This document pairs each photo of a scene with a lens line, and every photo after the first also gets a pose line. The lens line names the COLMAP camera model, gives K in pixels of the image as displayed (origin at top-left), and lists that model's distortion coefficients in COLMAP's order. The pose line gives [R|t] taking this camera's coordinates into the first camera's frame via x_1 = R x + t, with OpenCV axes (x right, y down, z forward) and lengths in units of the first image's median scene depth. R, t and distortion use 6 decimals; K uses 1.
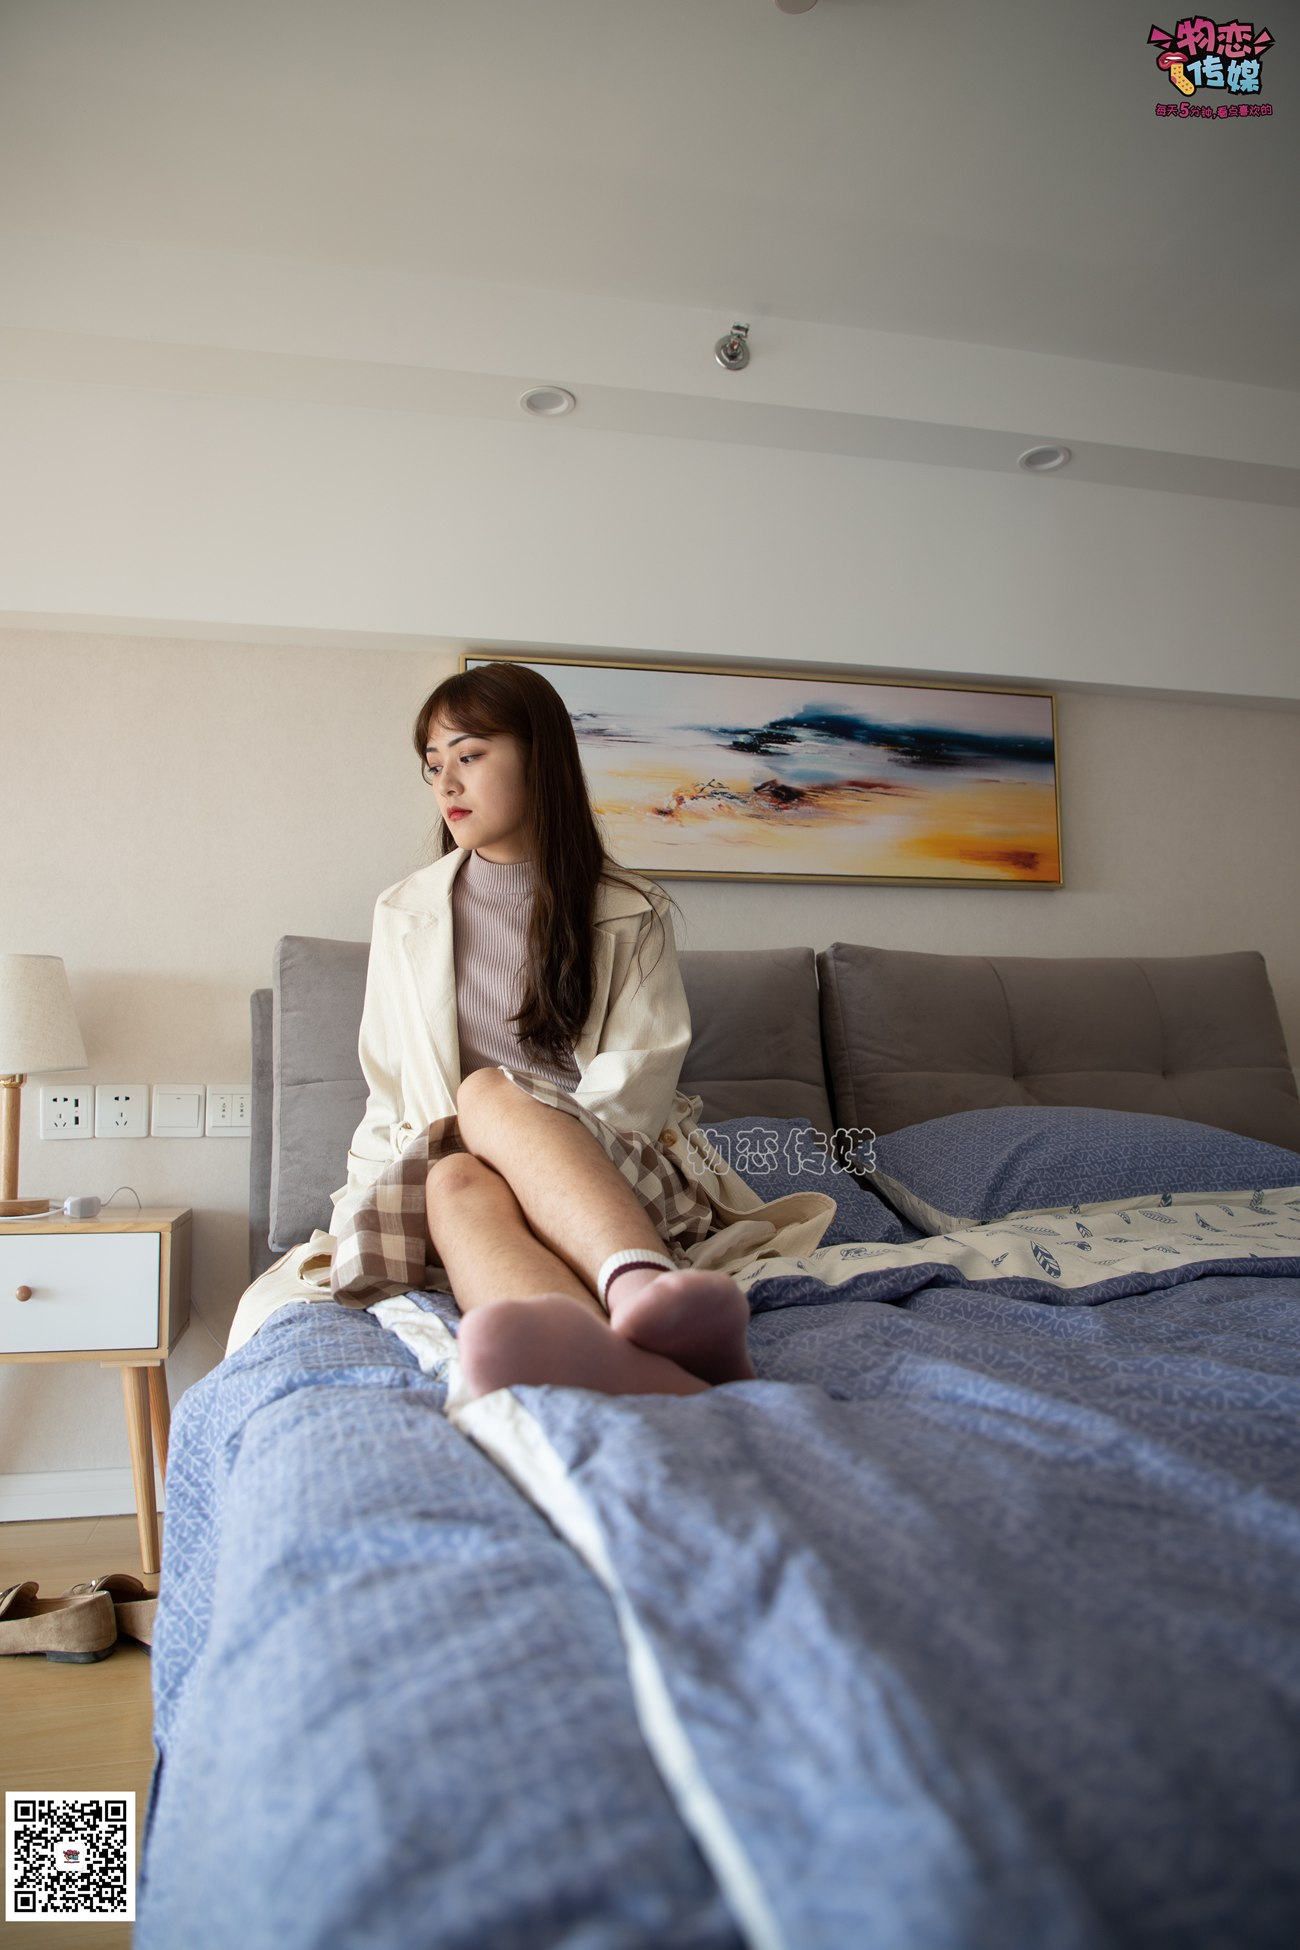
lens RADIAL K [[1337.8, 0, 650.0], [0, 1337.8, 975.0], [0, 0, 1]] dist [-0.065923, 0.039254]
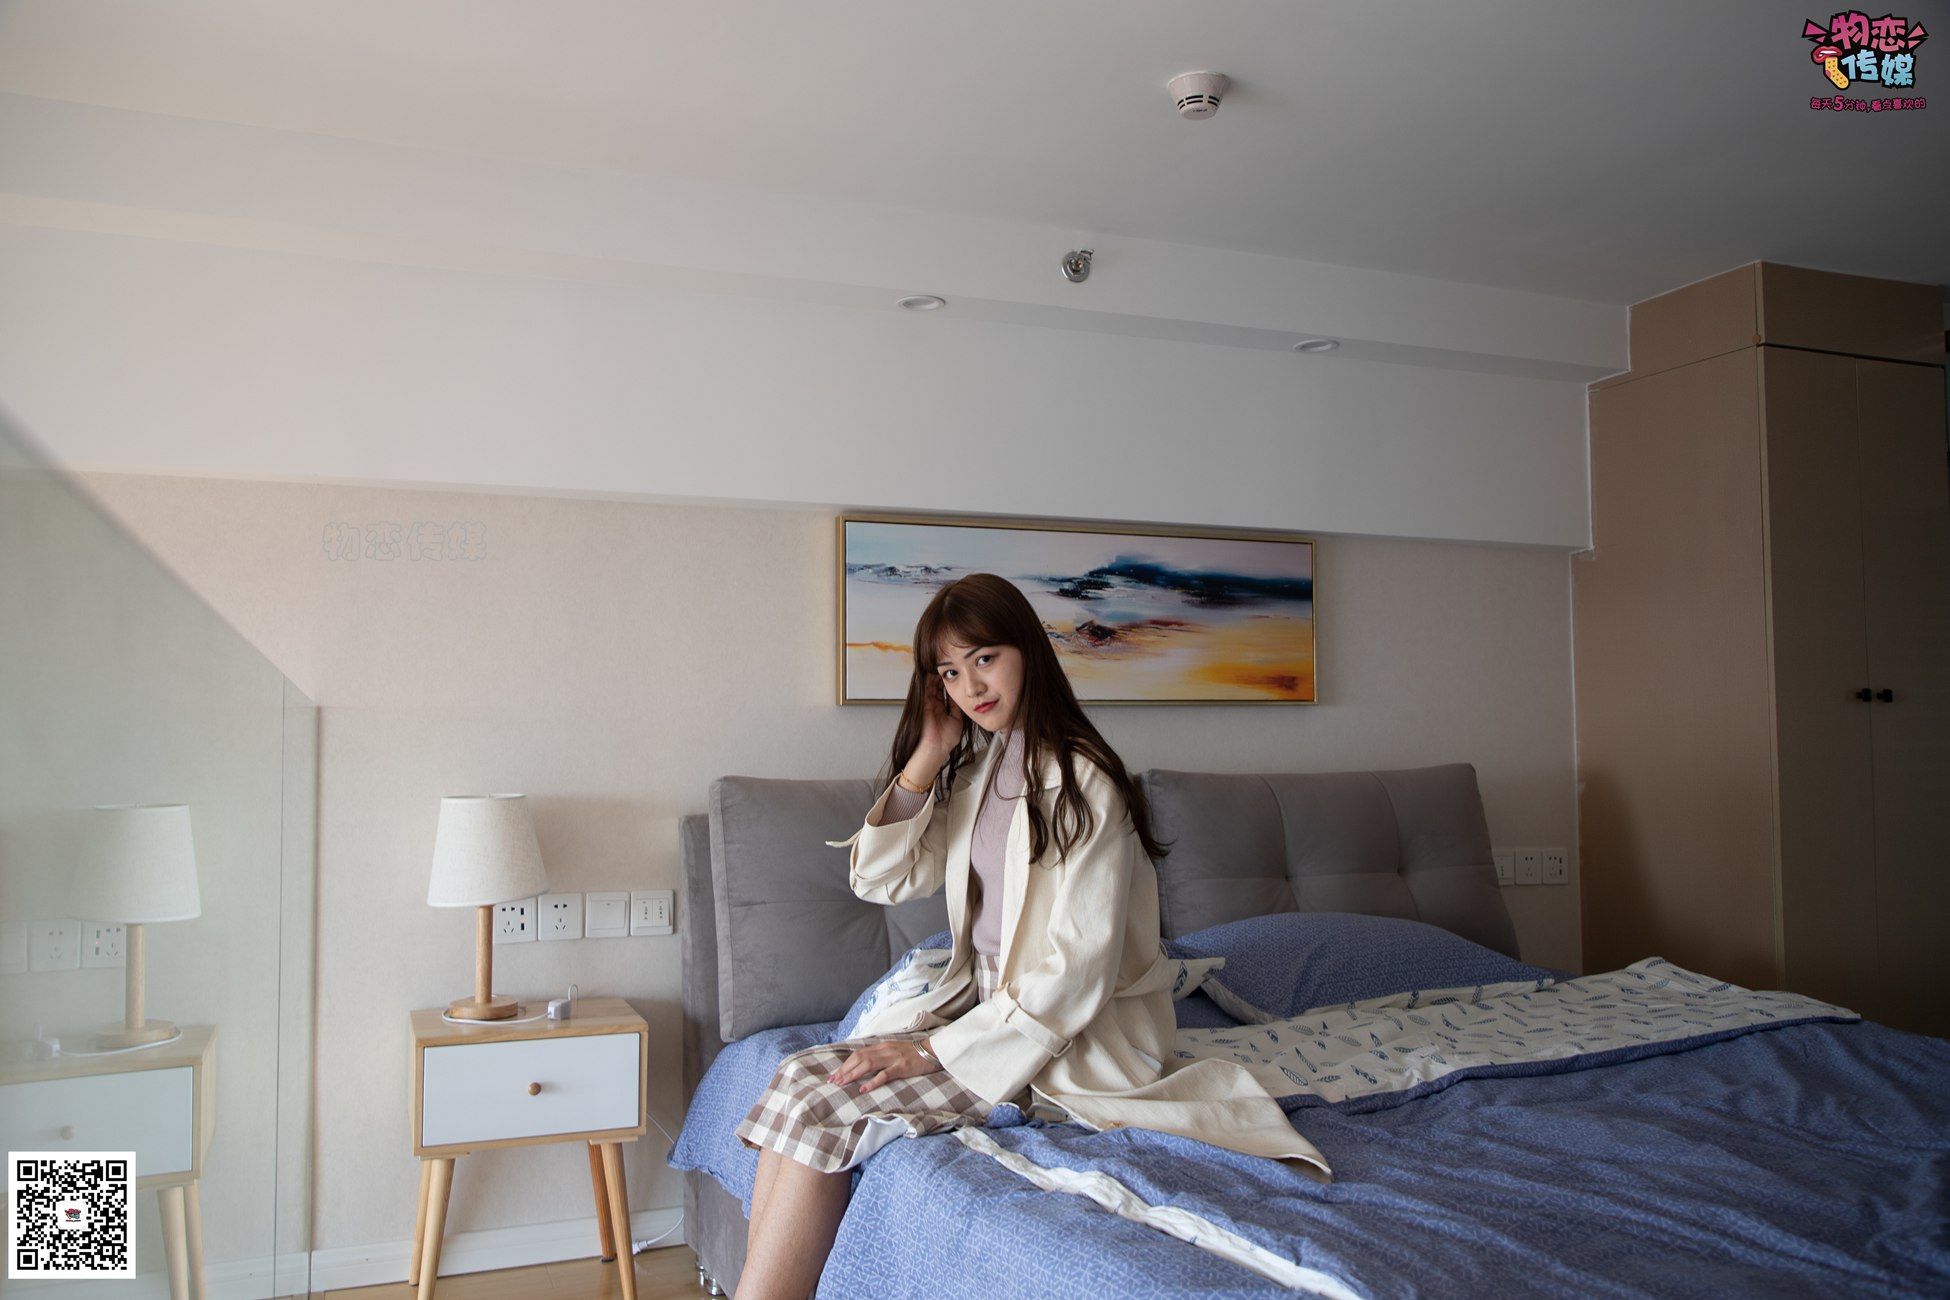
lens RADIAL K [[1517.6, 0, 981.9], [0, 1517.6, 643.0], [0, 0, 1]] dist [-0.008669, 0.009674]
pose [[0.987023, 0.017942, 0.159572, -0.229531], [-0.023948, 0.999072, 0.035793, -0.179507], [-0.158782, -0.039150, 0.986537, -0.338769]]
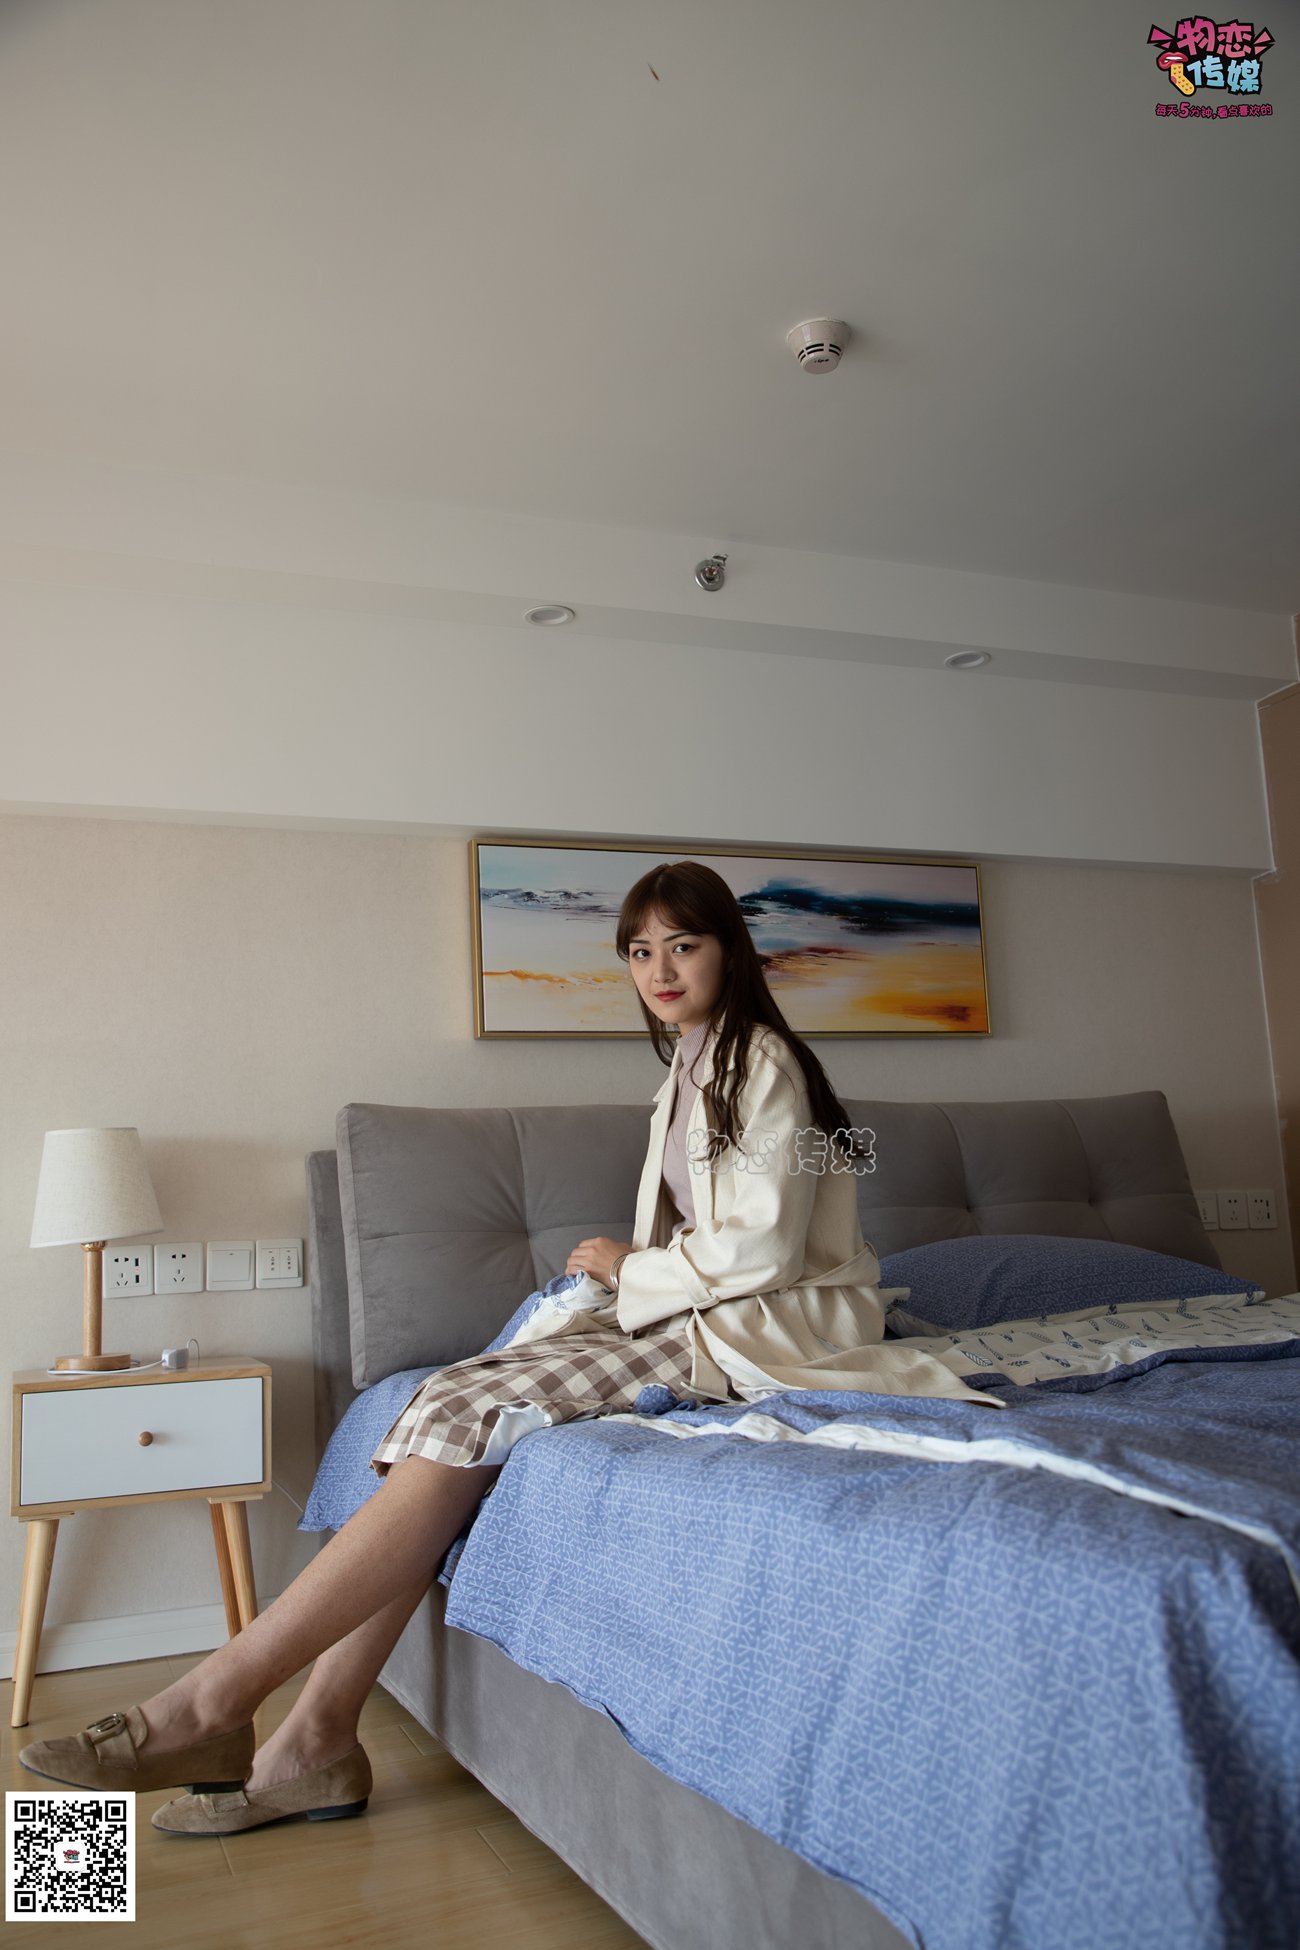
lens RADIAL K [[1570.4, 0, 650.0], [0, 1570.4, 975.0], [0, 0, 1]] dist [-0.000107, 0.002379]
pose [[0.988260, -0.008889, 0.152525, -0.196031], [0.018389, 0.997969, -0.060990, -0.045923], [-0.151673, 0.063079, 0.986416, -0.303478]]
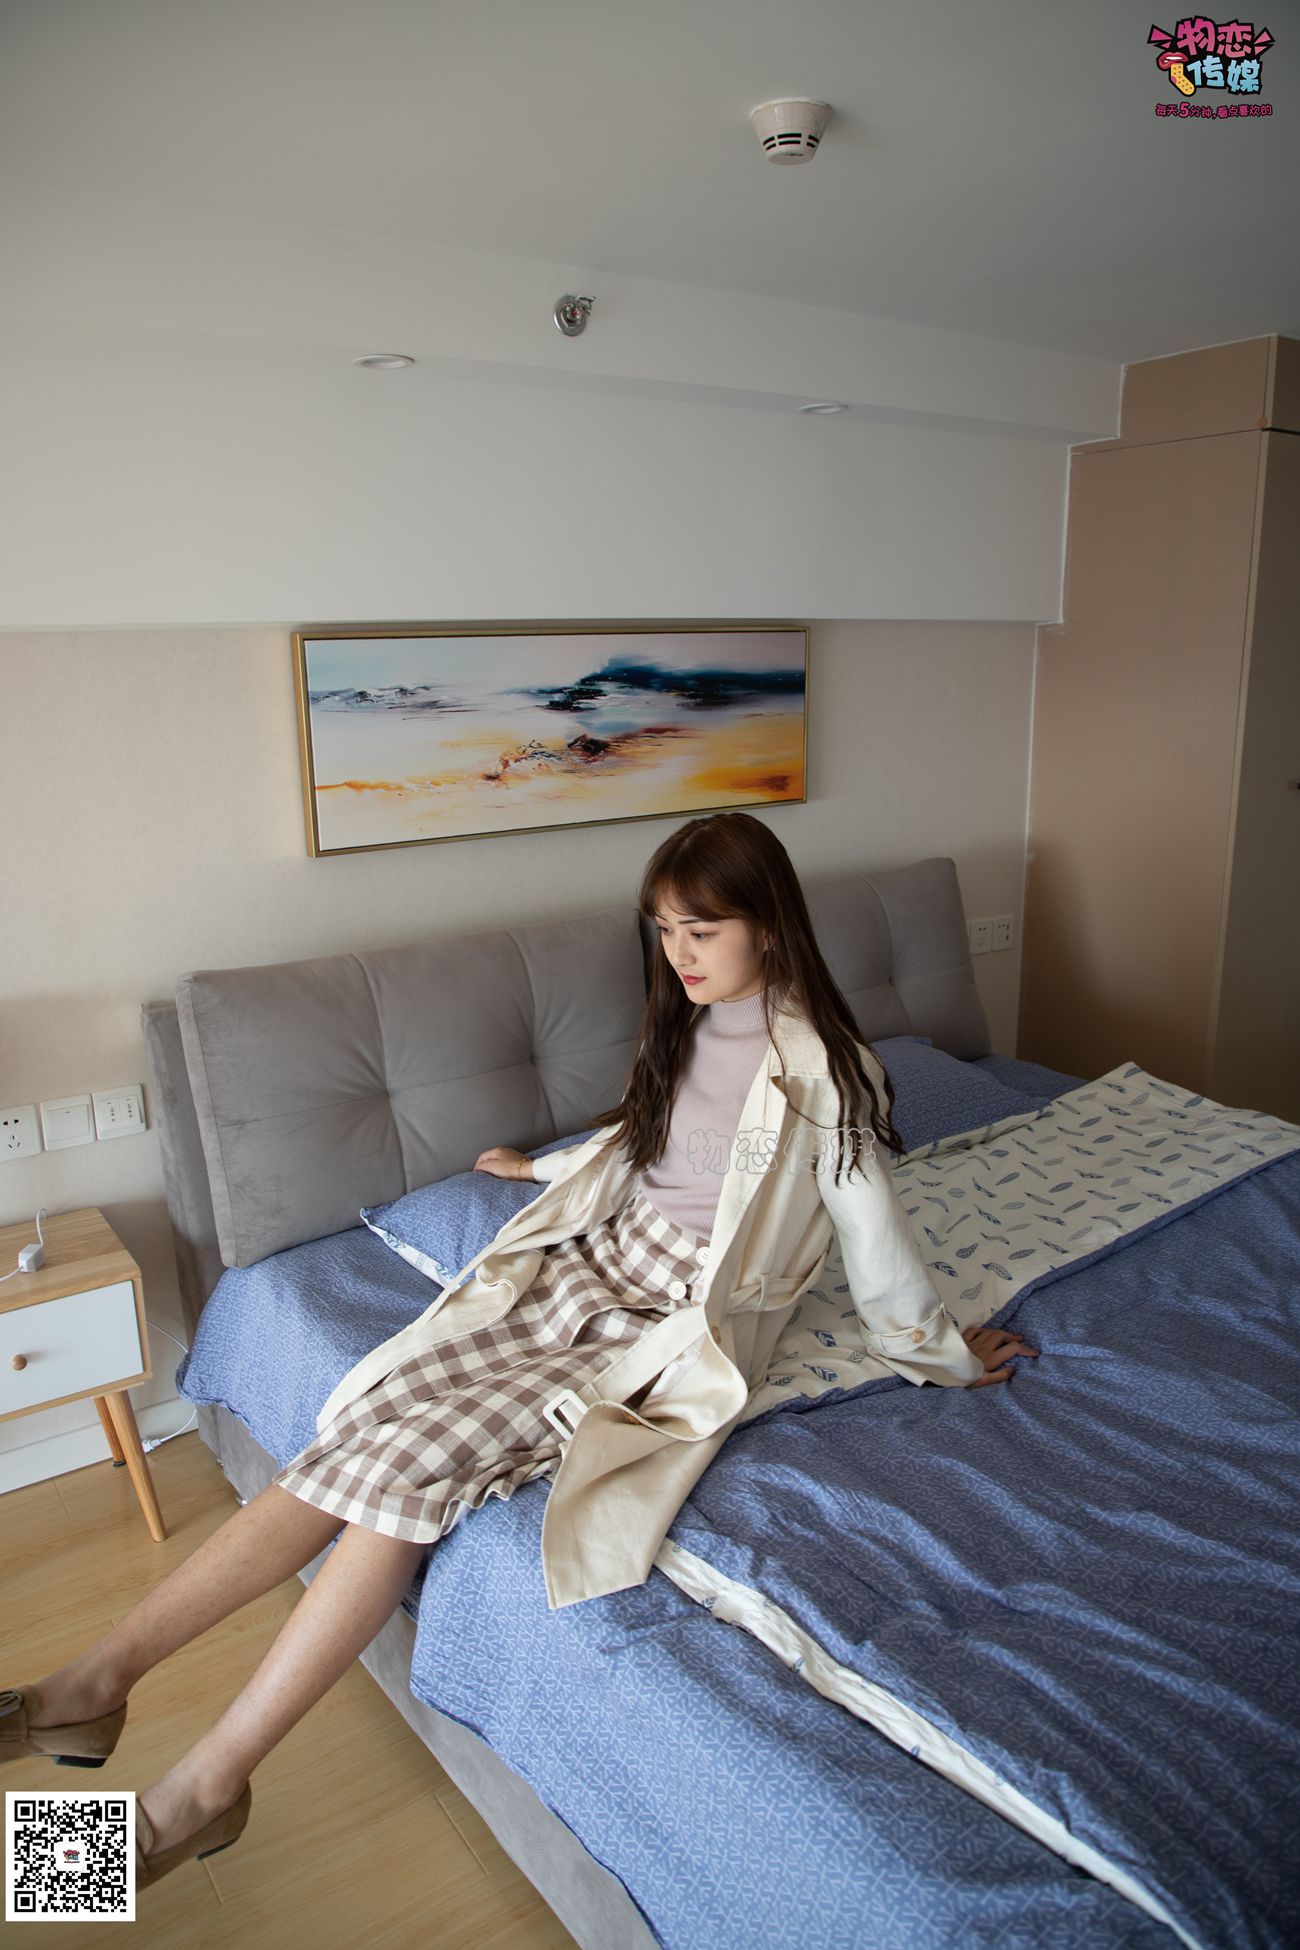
lens RADIAL K [[1341.7, 0, 652.3], [0, 1341.7, 976.7], [0, 0, 1]] dist [-0.070148, 0.050492]
pose [[0.928495, -0.090866, 0.360057, -0.273010], [-0.035092, 0.943791, 0.328673, -0.331453], [-0.369684, -0.317807, 0.873117, -0.025551]]
